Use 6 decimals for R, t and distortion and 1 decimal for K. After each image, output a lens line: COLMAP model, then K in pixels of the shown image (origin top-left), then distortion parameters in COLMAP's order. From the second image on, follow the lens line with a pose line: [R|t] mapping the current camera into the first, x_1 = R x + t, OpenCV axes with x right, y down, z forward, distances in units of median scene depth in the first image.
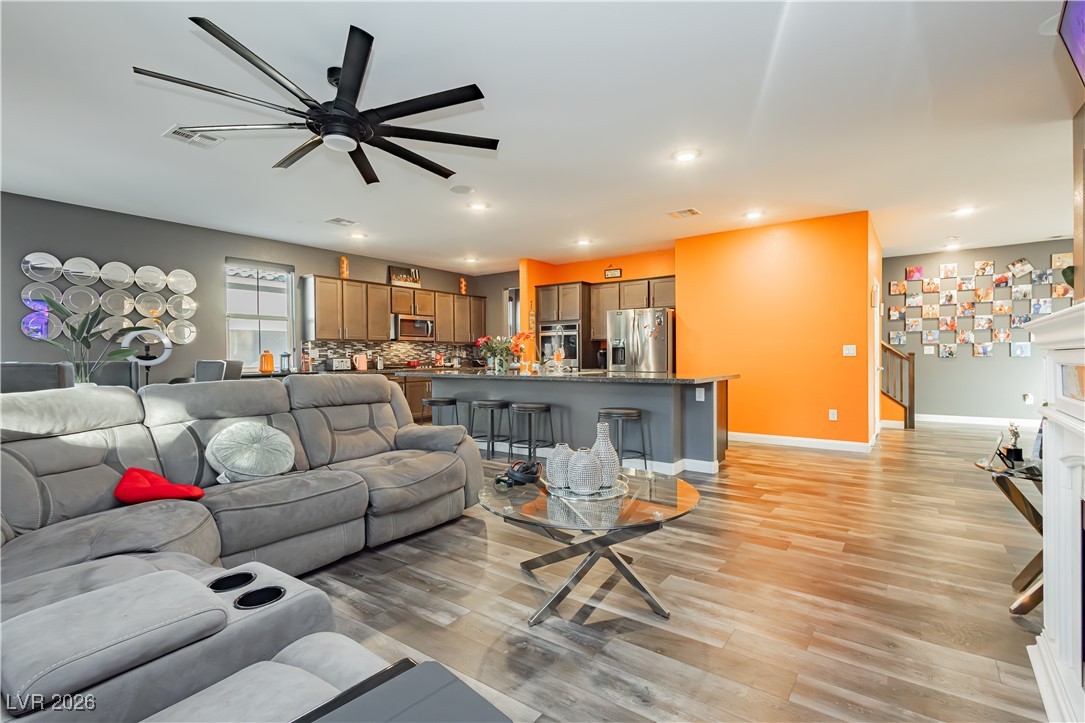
lens RADIAL K [[496.1, 0, 546.1], [0, 496.1, 355.8], [0, 0, 1]] dist [0.002380, 0.000201]
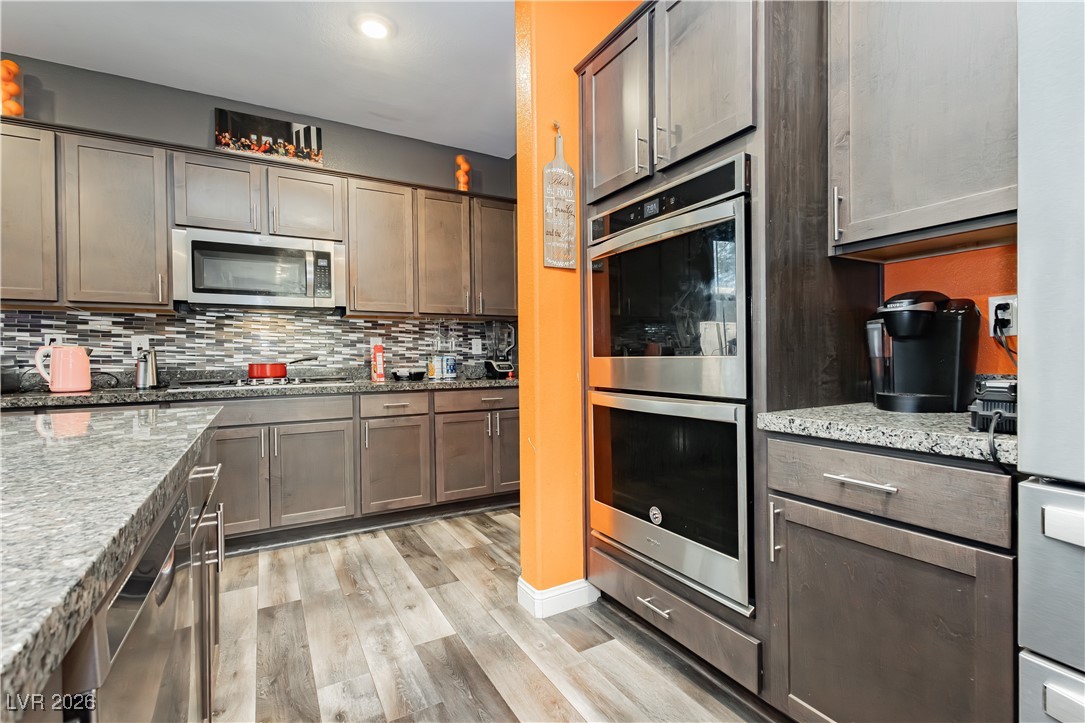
lens RADIAL K [[496.1, 0, 546.1], [0, 496.1, 355.8], [0, 0, 1]] dist [0.002380, 0.000201]
pose [[0.910715, -0.005760, -0.412994, 0.064649], [0.007143, 0.999973, 0.001805, 0.005316], [0.412973, -0.004594, 0.910732, 0.727950]]
